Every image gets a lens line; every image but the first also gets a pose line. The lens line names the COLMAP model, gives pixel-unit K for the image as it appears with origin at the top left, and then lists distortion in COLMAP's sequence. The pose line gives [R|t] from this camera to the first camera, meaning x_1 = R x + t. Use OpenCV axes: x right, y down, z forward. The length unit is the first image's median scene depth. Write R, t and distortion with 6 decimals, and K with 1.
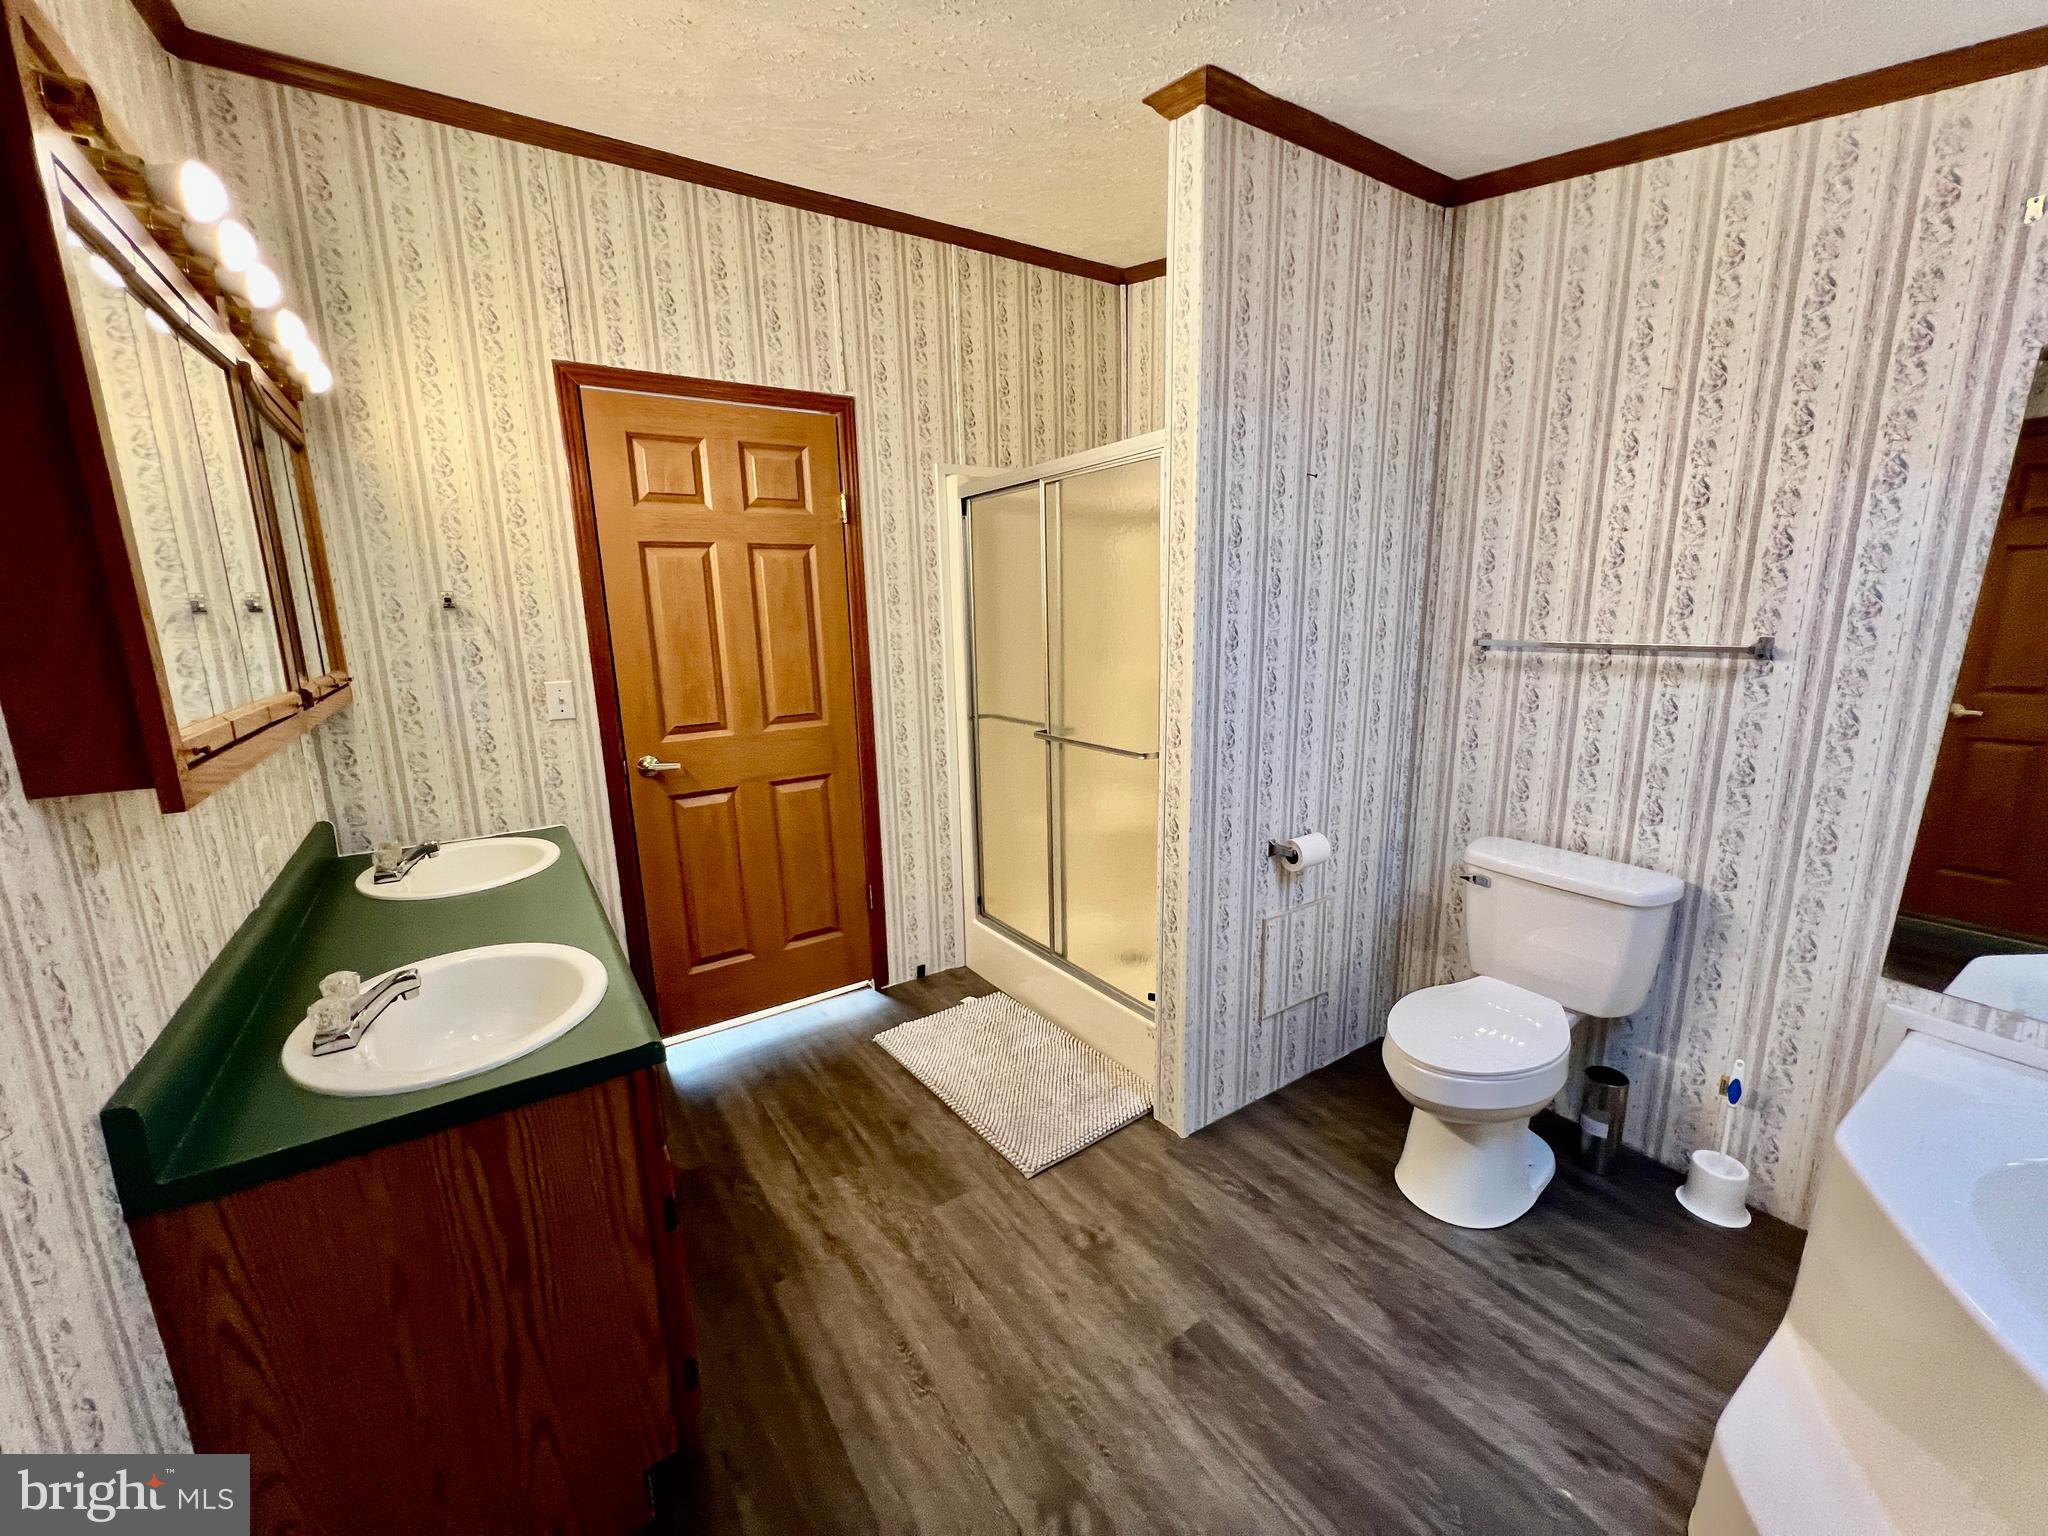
lens RADIAL K [[815.4, 0, 1023.5], [0, 815.4, 771.1], [0, 0, 1]] dist [-0.002883, 0.000184]
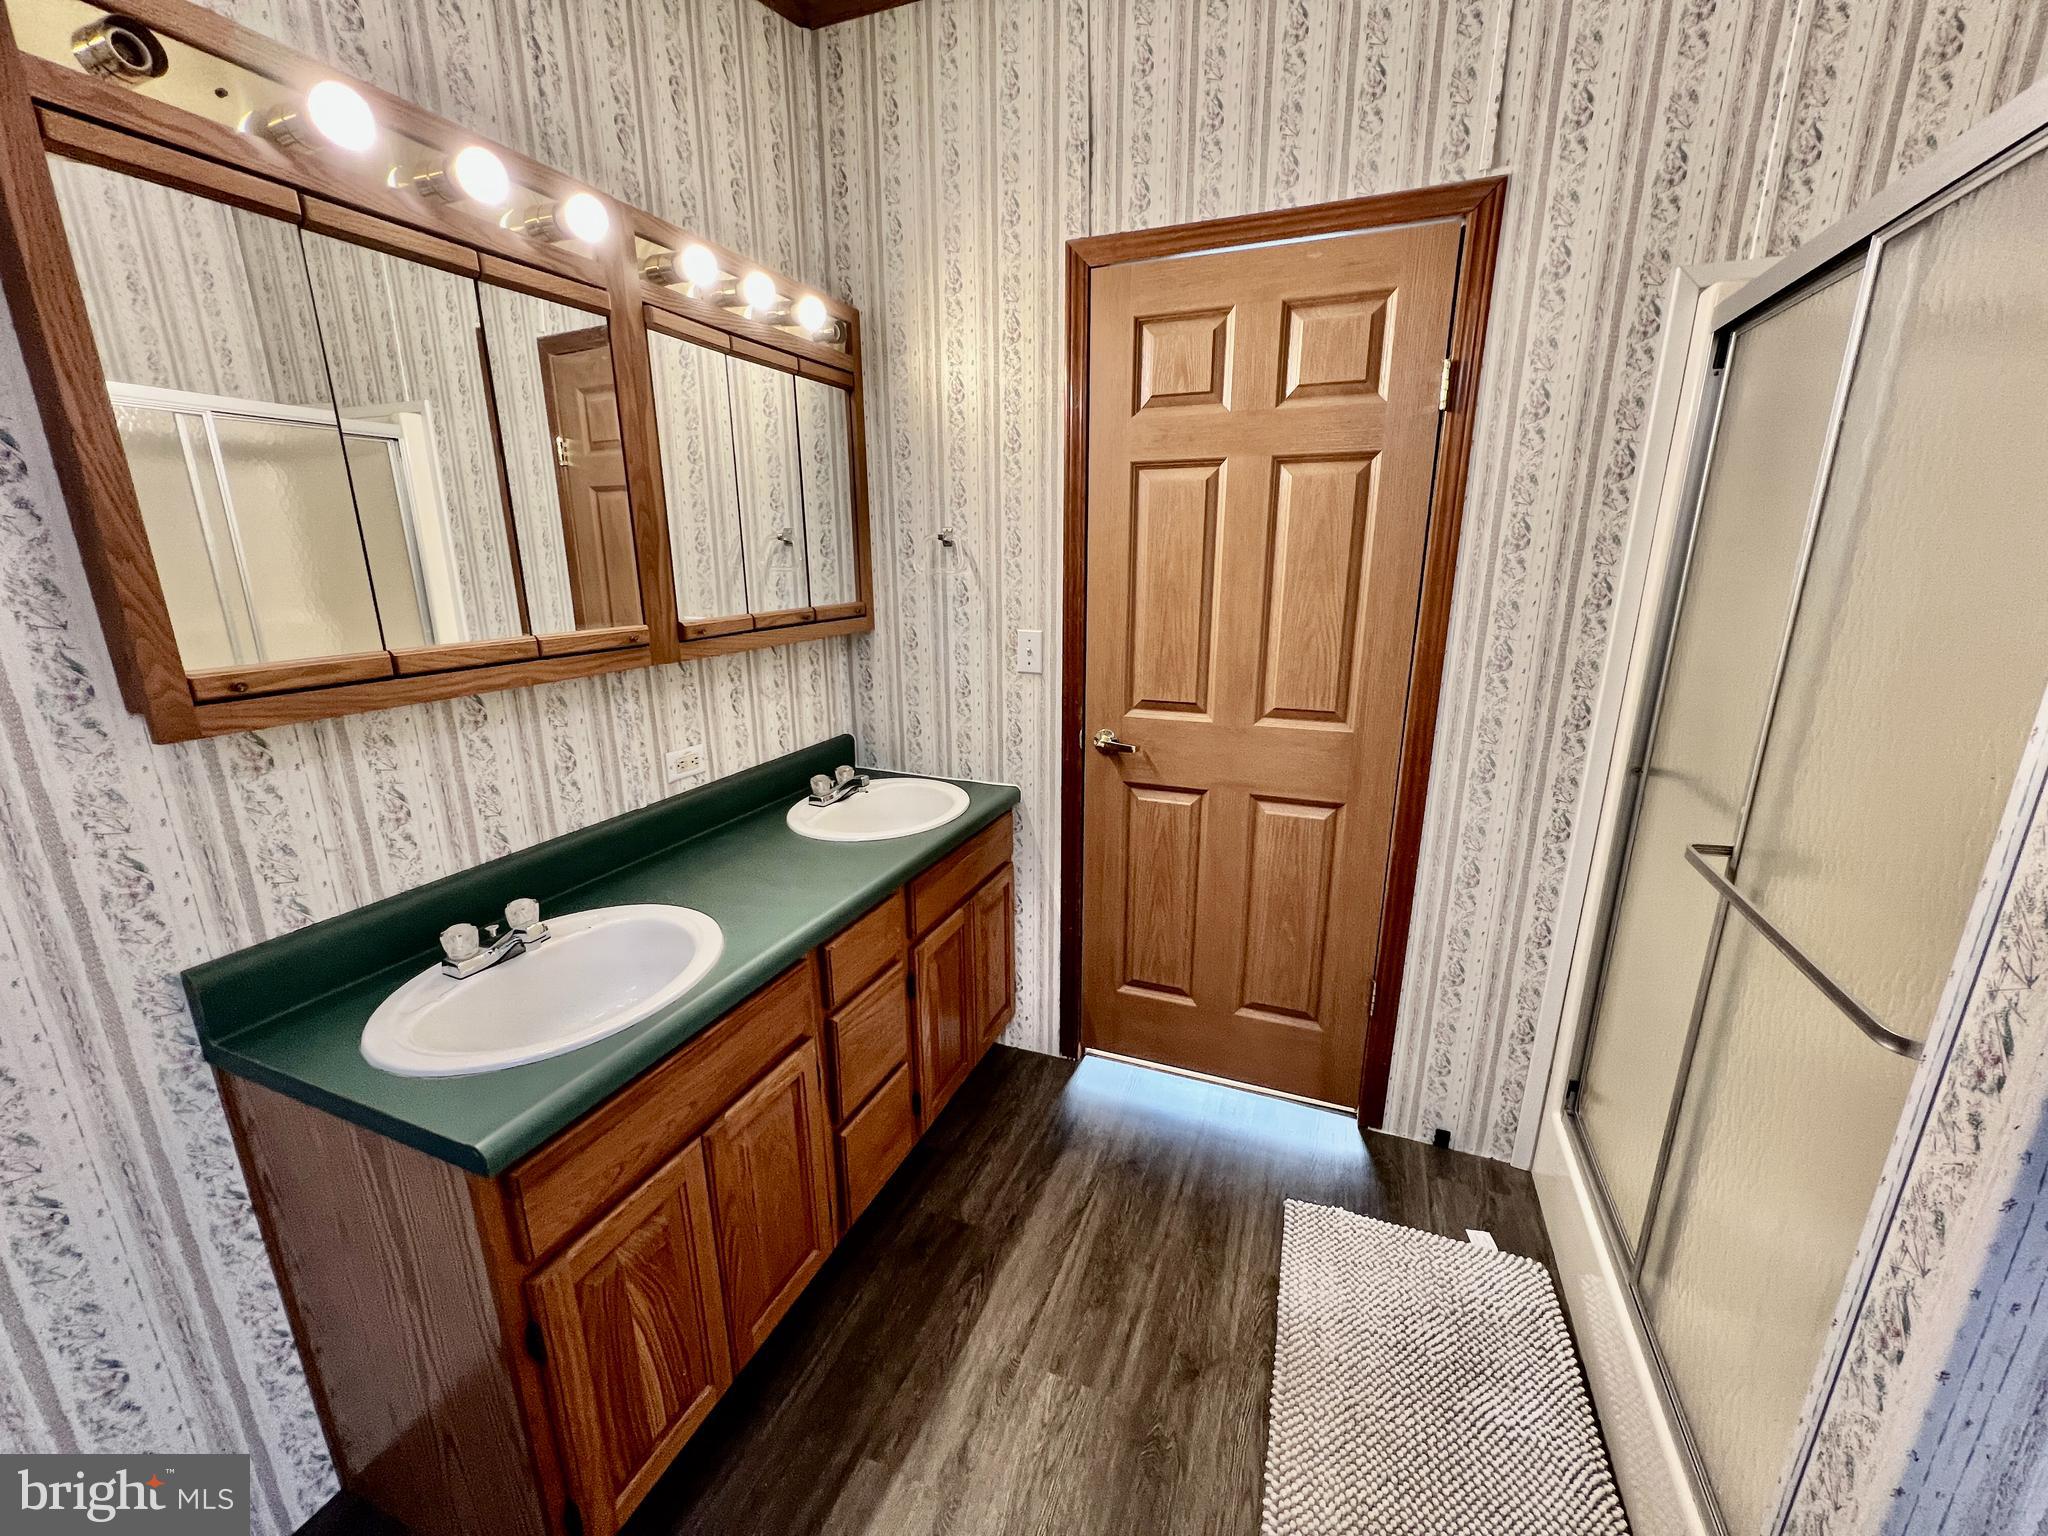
lens RADIAL K [[815.4, 0, 1023.8], [0, 815.4, 770.5], [0, 0, 1]] dist [-0.002883, 0.000184]
pose [[0.560880, 0.237748, -0.793025, 0.156012], [-0.174805, 0.970293, 0.167258, -0.099984], [0.809232, 0.044813, 0.585778, 0.439214]]
